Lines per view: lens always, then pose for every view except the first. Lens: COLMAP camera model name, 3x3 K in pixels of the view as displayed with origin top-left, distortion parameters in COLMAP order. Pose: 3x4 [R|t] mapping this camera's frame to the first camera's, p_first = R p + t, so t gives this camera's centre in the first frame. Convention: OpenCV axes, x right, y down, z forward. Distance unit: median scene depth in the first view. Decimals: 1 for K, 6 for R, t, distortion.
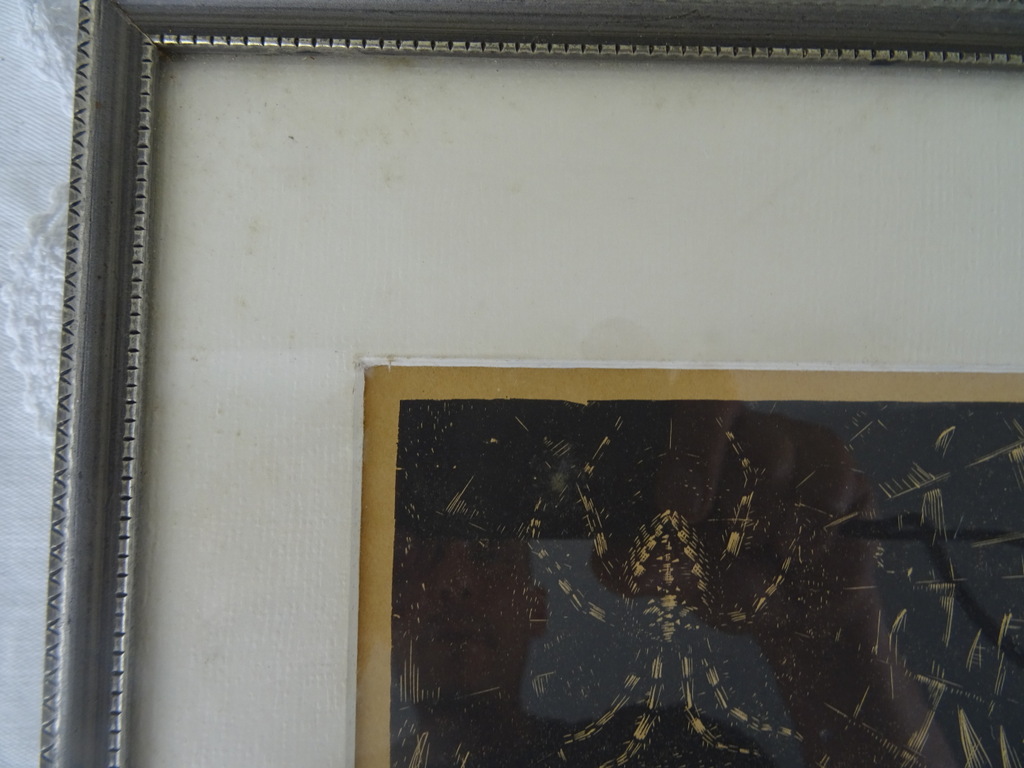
lens RADIAL K [[737.7, 0, 512.1], [0, 737.7, 373.8], [0, 0, 1]] dist [0.001987, -0.010834]
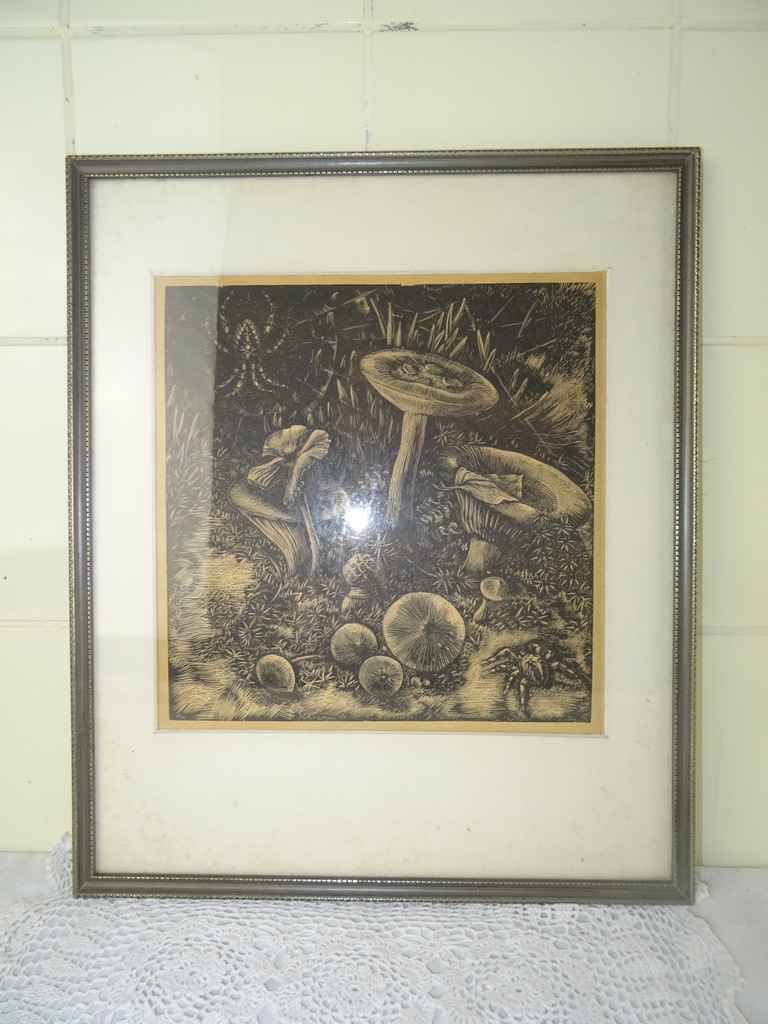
lens RADIAL K [[737.7, 0, 379.1], [0, 737.7, 503.2], [0, 0, 1]] dist [0.001987, -0.010834]
pose [[0.998682, -0.009677, -0.050402, 0.955246], [0.014174, 0.995873, 0.089645, 0.714314], [0.049327, -0.090241, 0.994698, -2.303910]]
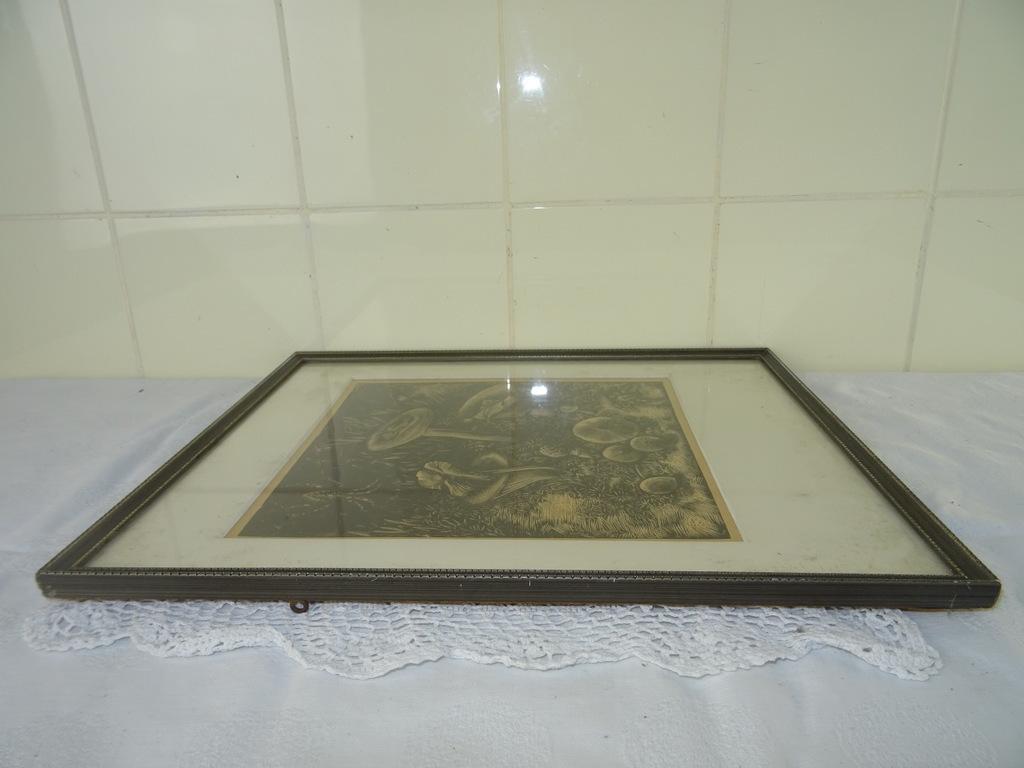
lens RADIAL K [[737.7, 0, 510.8], [0, 737.7, 373.5], [0, 0, 1]] dist [0.001987, -0.010834]
pose [[0.045171, -0.336146, 0.940726, -2.649797], [0.997887, 0.059208, -0.026759, 1.162873], [-0.046704, 0.939947, 0.338110, -0.657443]]
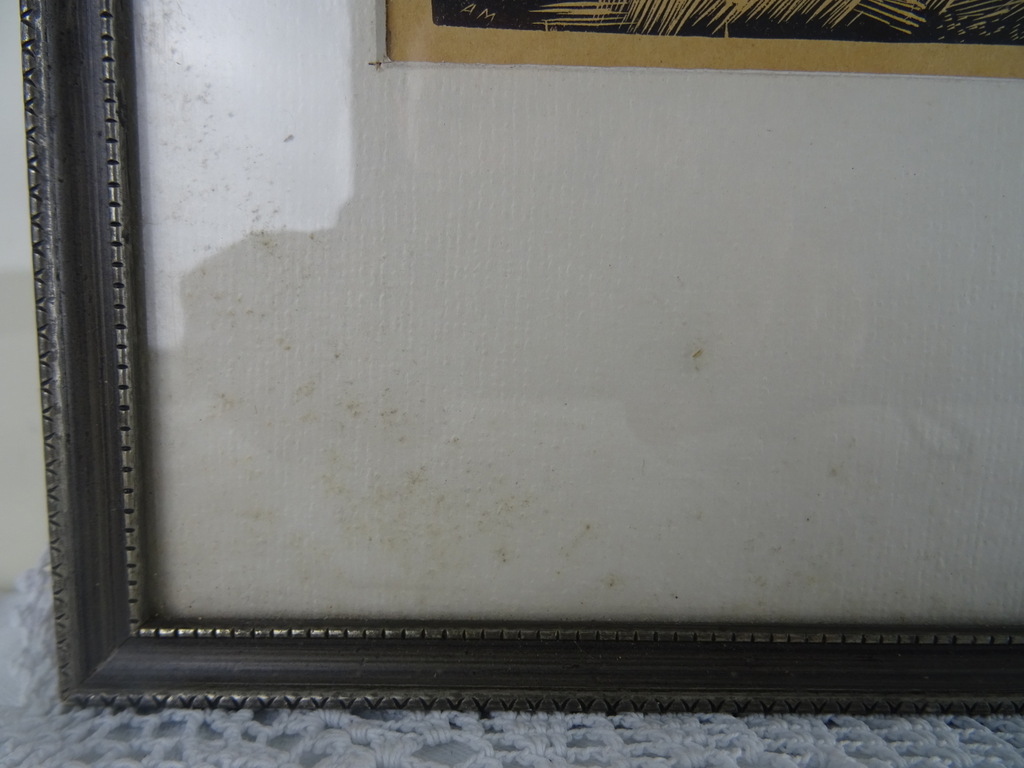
lens RADIAL K [[737.7, 0, 518.5], [0, 737.7, 381.2], [0, 0, 1]] dist [0.001987, -0.010834]
pose [[0.999841, 0.005064, -0.017122, -0.049405], [-0.001876, 0.983425, 0.181307, 2.211267], [0.017756, -0.181246, 0.983278, -0.028401]]
